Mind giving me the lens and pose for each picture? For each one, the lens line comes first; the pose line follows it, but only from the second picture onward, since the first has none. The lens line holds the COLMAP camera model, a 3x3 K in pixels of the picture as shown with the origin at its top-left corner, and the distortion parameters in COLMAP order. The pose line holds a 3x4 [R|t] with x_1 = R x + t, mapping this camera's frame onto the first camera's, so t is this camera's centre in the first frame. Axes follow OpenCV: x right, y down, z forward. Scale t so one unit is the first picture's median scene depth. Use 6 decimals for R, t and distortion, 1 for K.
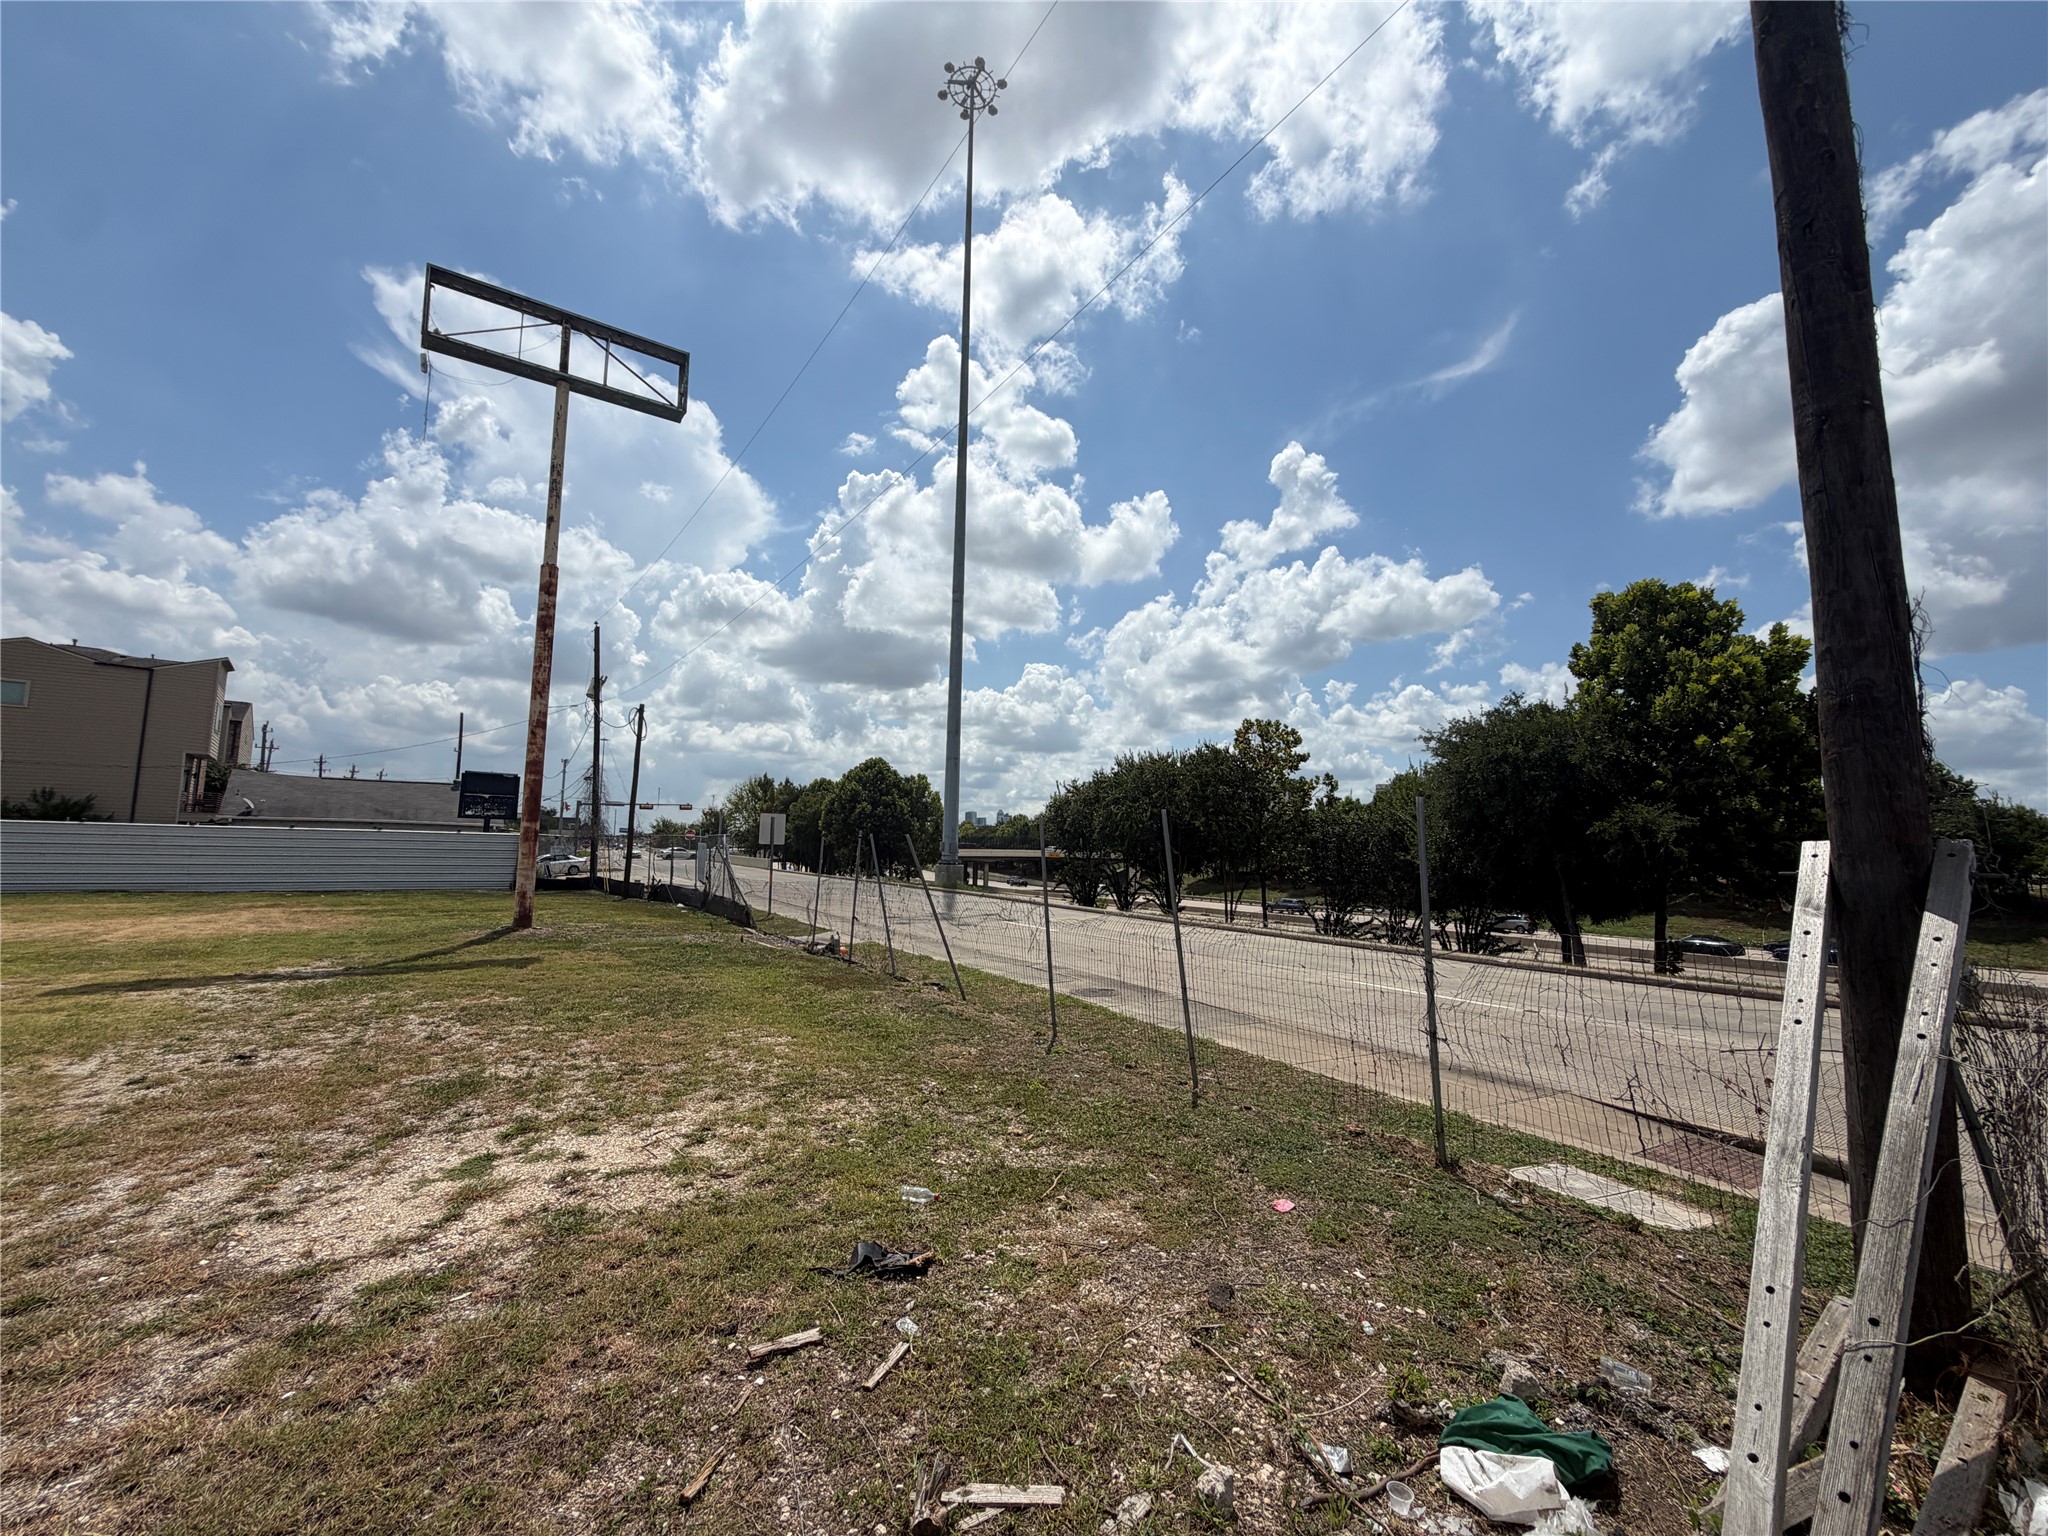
lens RADIAL K [[812.4, 0, 1011.7], [0, 812.4, 773.9], [0, 0, 1]] dist [0.000978, -0.000188]
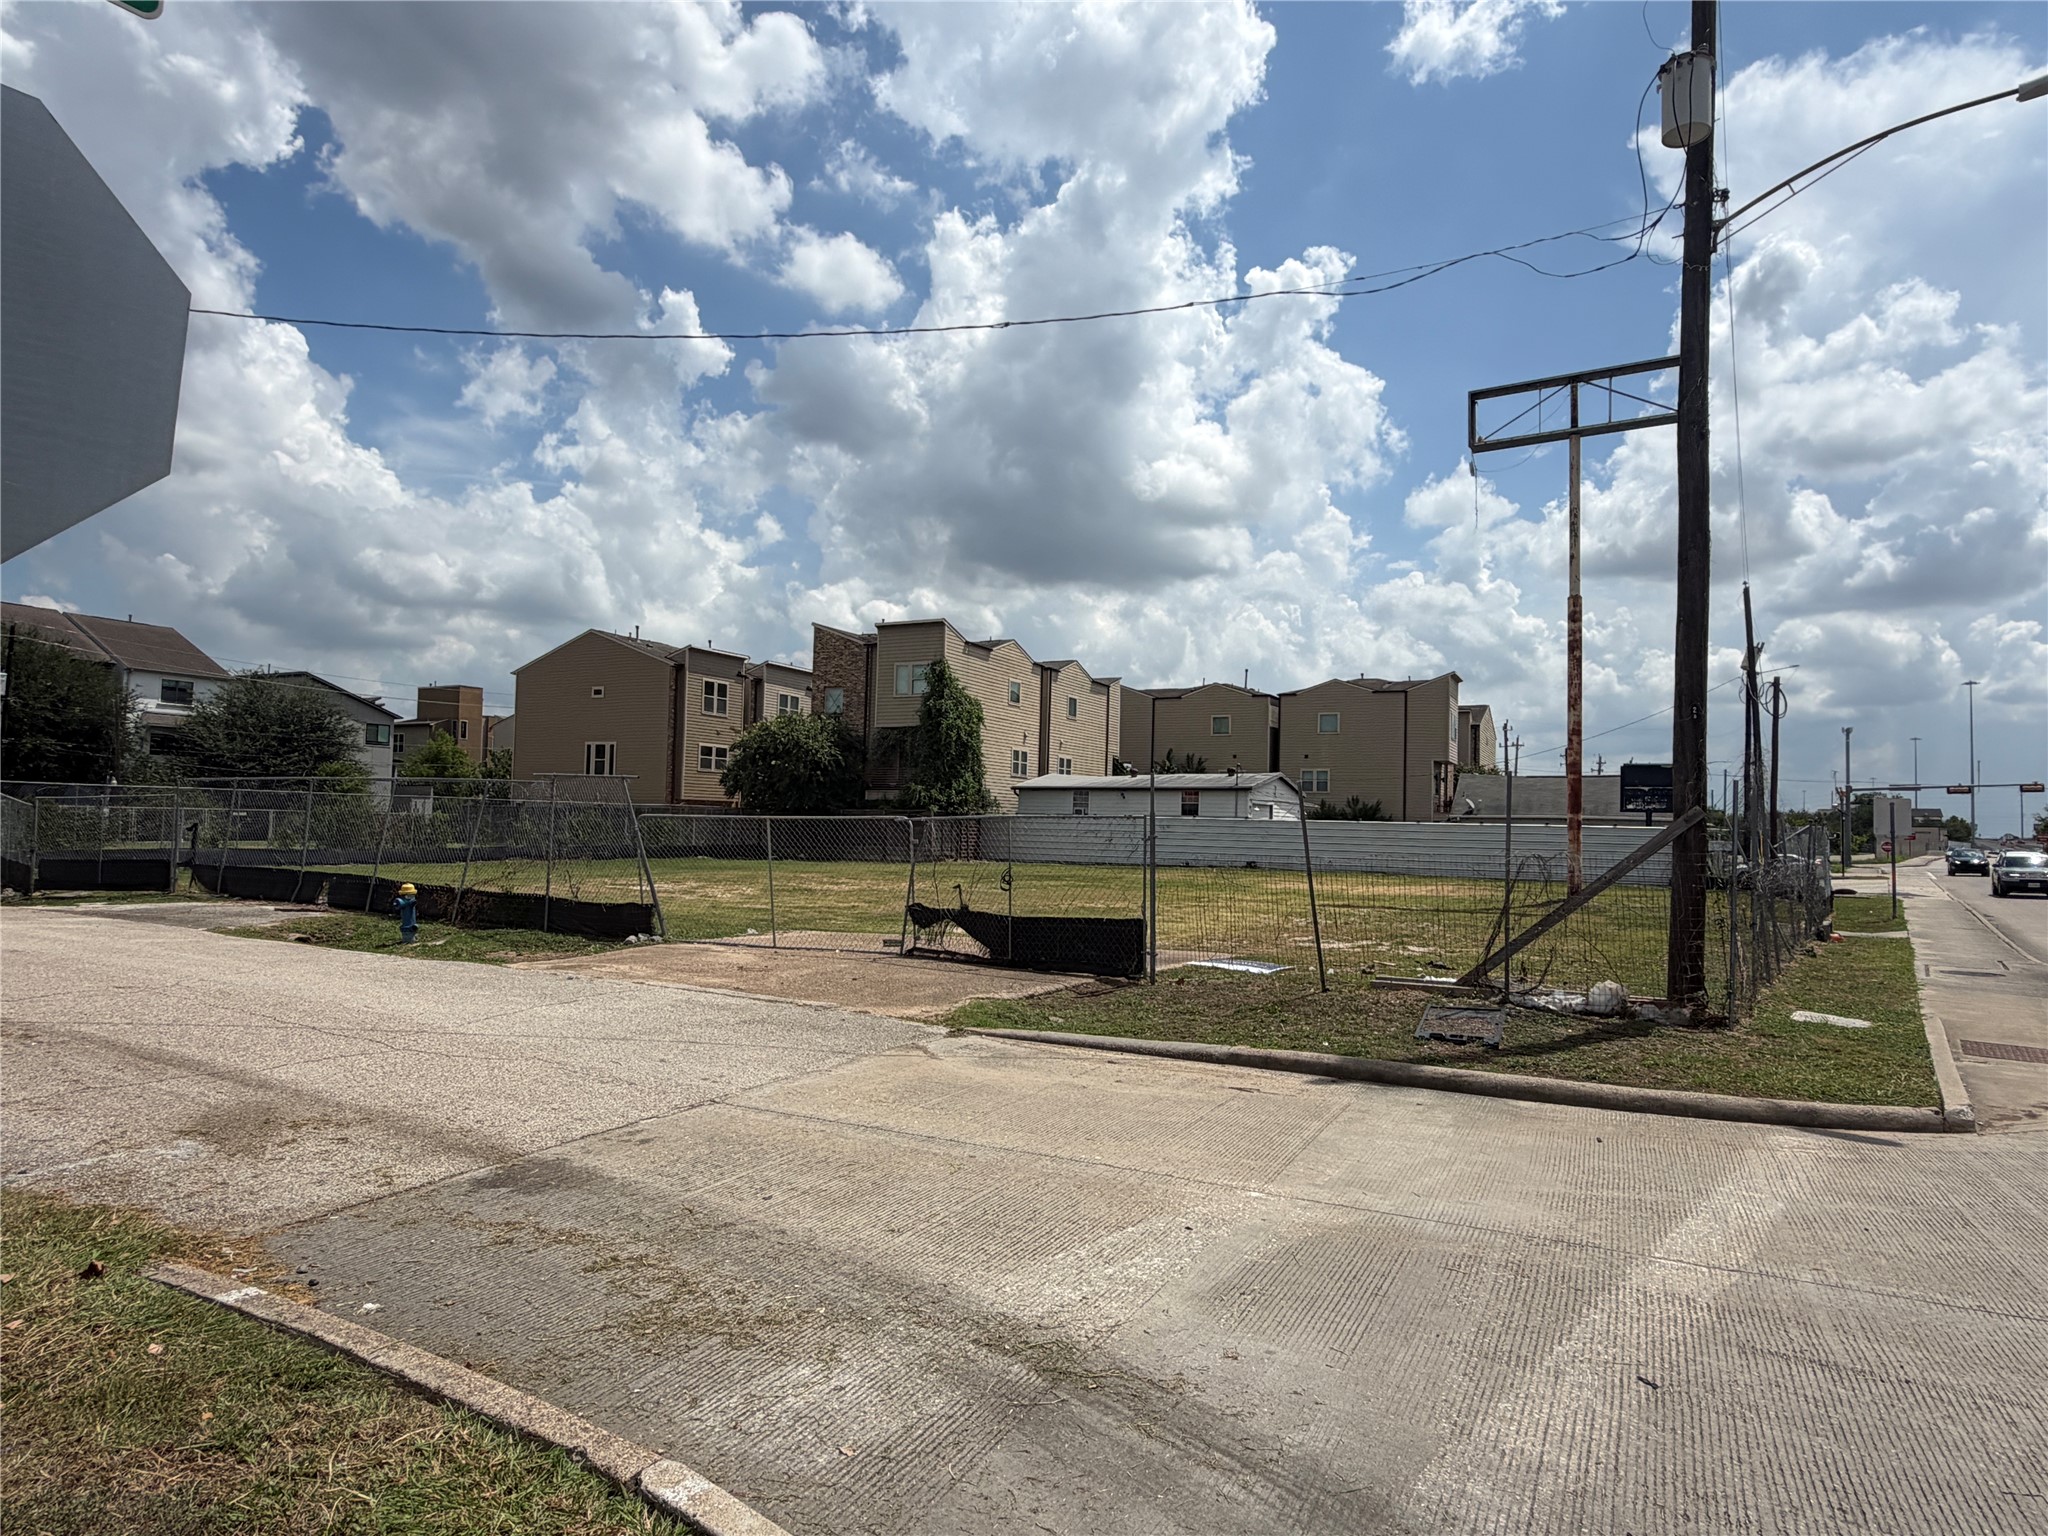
lens RADIAL K [[1161.4, 0, 1031.0], [0, 1161.4, 768.3], [0, 0, 1]] dist [0.000772, -0.000252]
pose [[0.389626, -0.056782, -0.919221, 0.275810], [0.072158, 0.996911, -0.030996, -0.005464], [0.918142, -0.054252, 0.392520, -0.166515]]
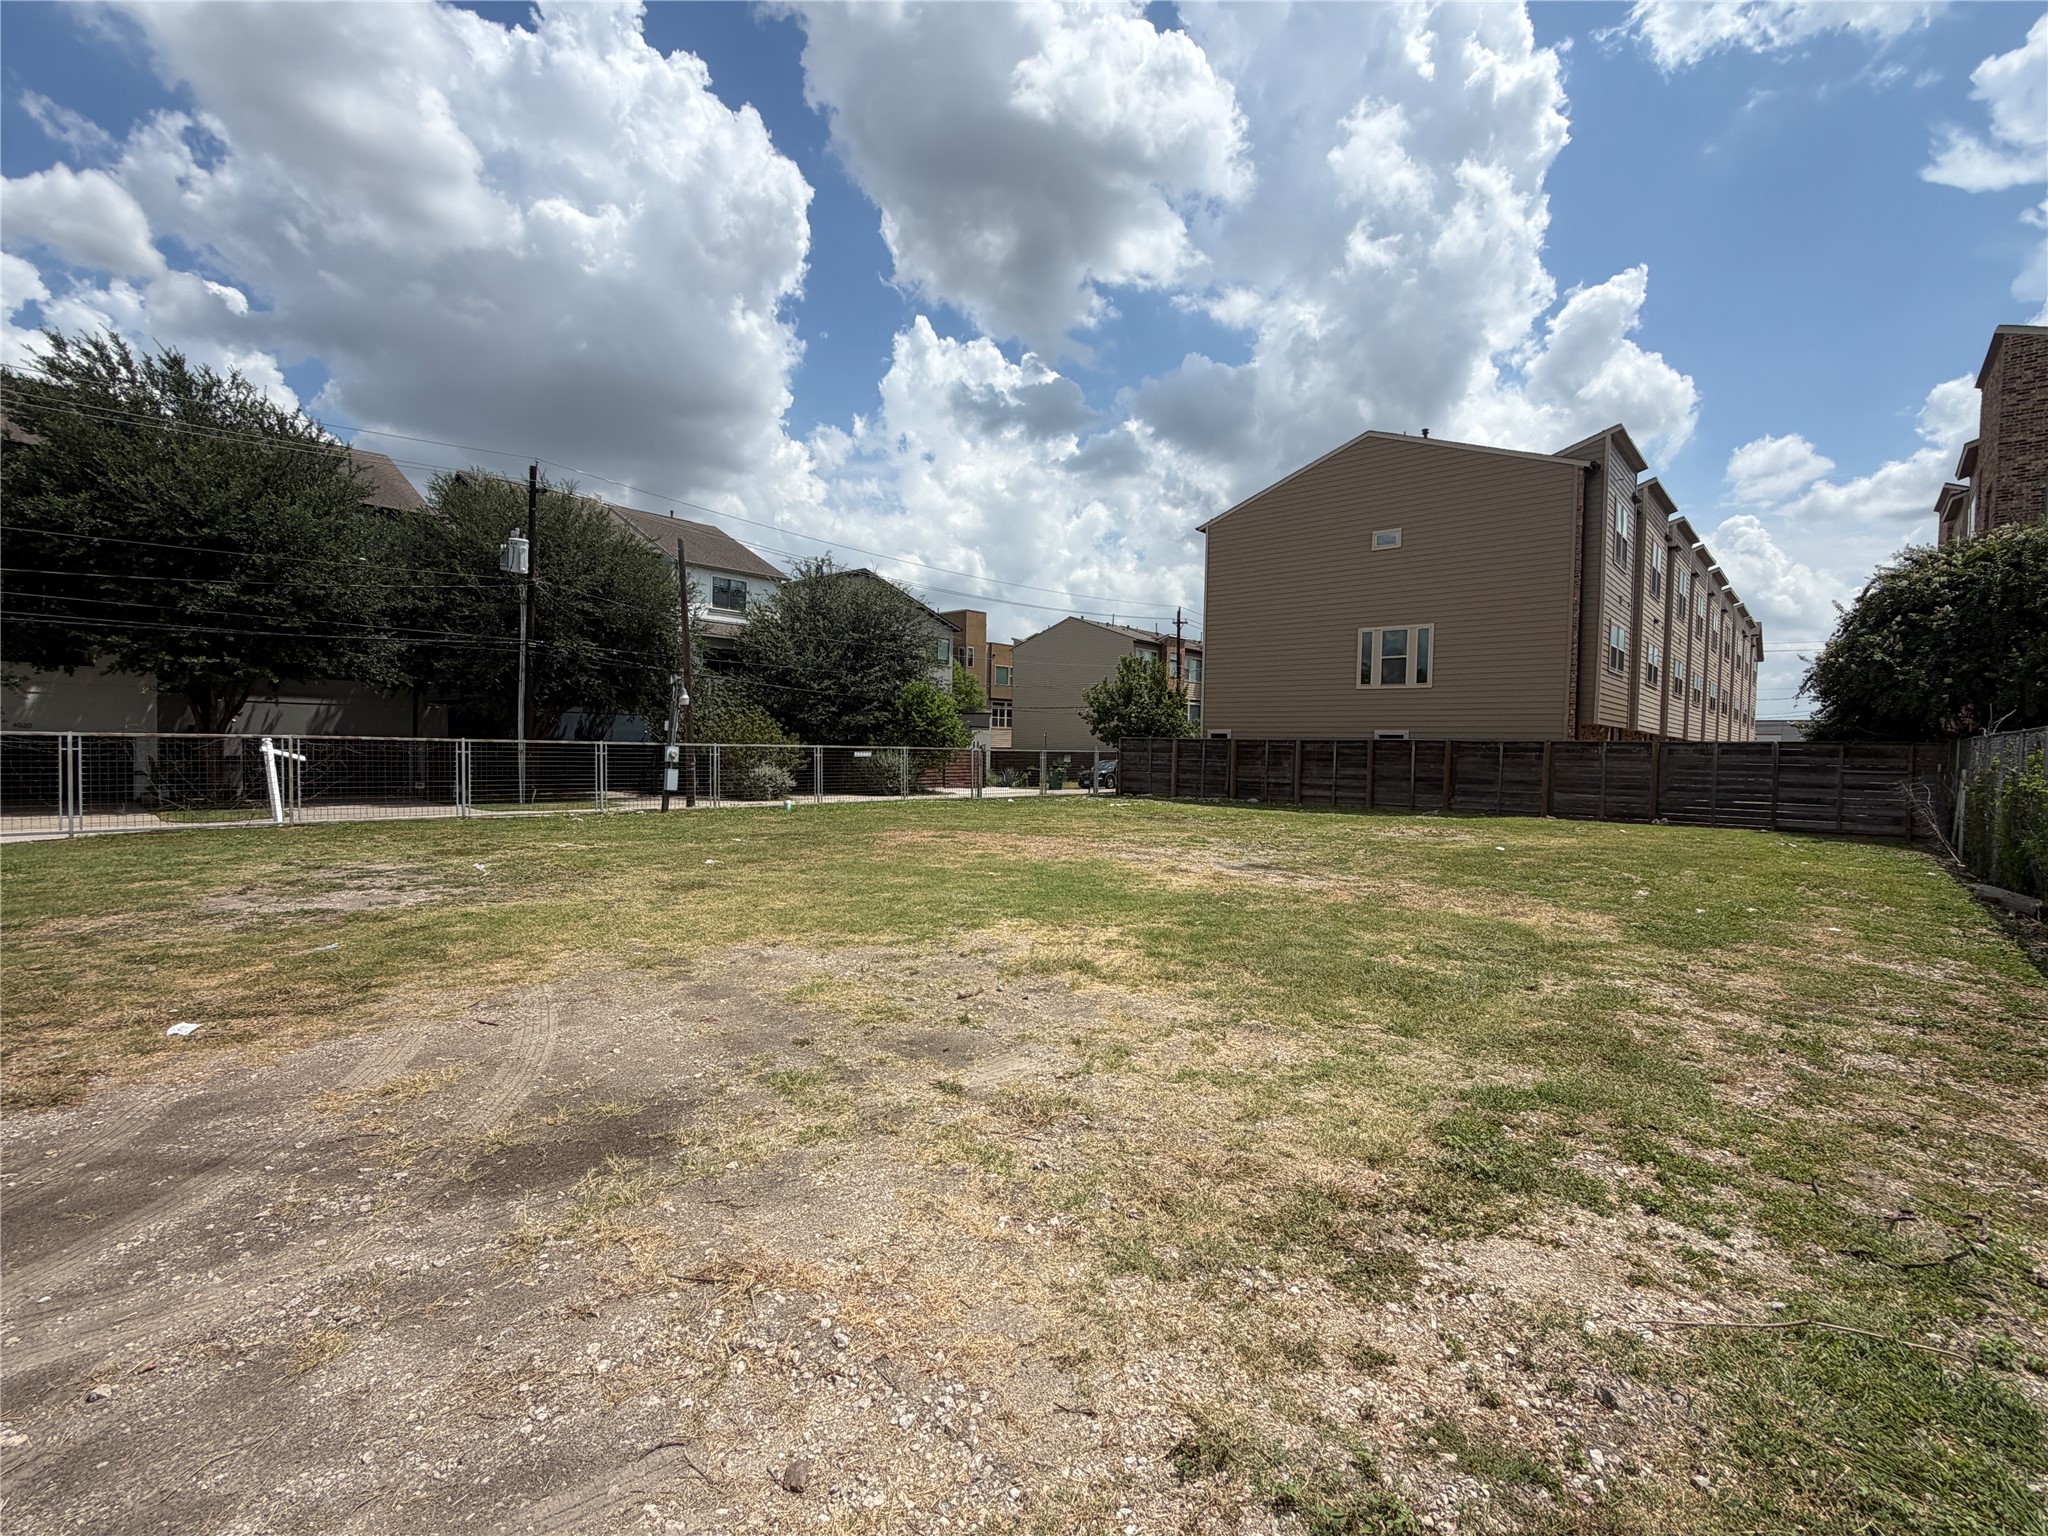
lens RADIAL K [[892.4, 0, 1019.7], [0, 892.4, 778.0], [0, 0, 1]] dist [-0.012973, 0.000577]
pose [[0.123519, 0.010275, -0.992289, -0.765453], [0.071457, 0.997258, 0.019221, -0.049651], [0.989766, -0.073281, 0.122446, -0.467064]]
